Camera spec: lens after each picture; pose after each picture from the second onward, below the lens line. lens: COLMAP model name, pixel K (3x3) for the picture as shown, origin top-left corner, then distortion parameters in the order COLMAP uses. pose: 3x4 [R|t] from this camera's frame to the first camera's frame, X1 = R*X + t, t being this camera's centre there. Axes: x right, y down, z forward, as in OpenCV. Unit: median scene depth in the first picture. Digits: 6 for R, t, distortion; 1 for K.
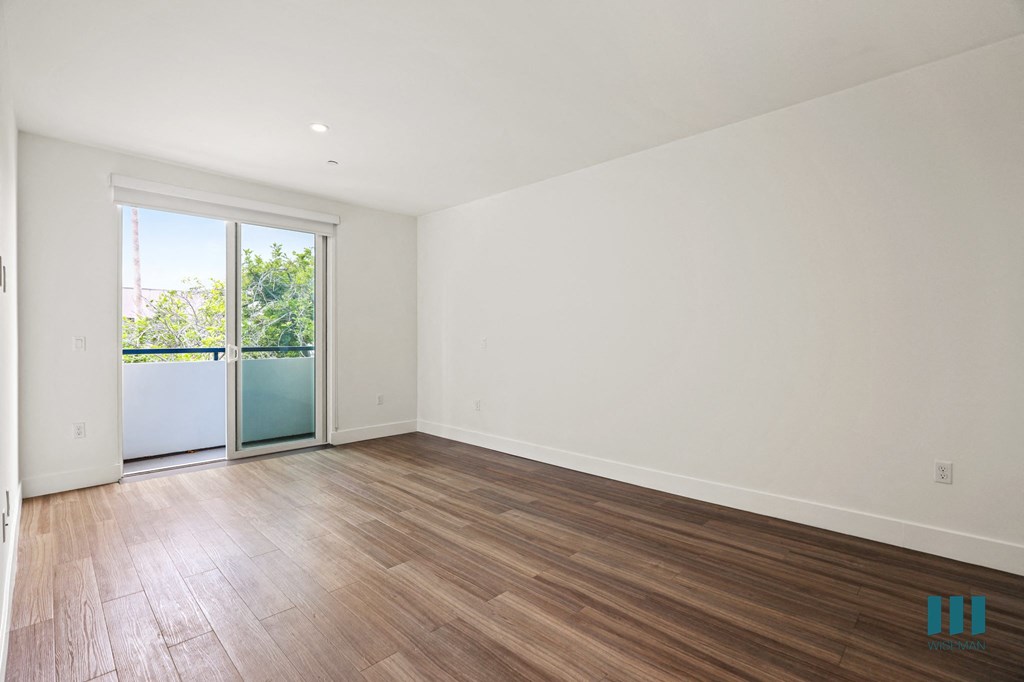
lens RADIAL K [[462.8, 0, 512.5], [0, 462.8, 335.7], [0, 0, 1]] dist [-0.016896, 0.000773]
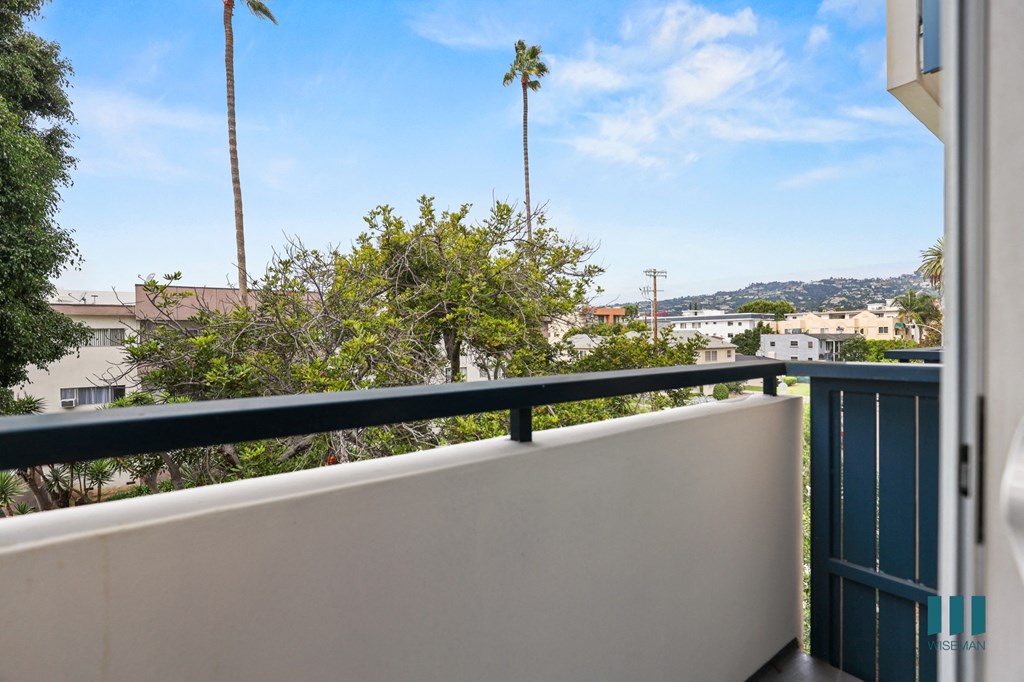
lens RADIAL K [[462.8, 0, 512.5], [0, 462.8, 335.7], [0, 0, 1]] dist [-0.016896, 0.000773]
pose [[0.986703, -0.012120, -0.162081, -0.286044], [0.012030, 0.999926, -0.001538, 0.002112], [0.162088, -0.000432, 0.986776, 0.367009]]
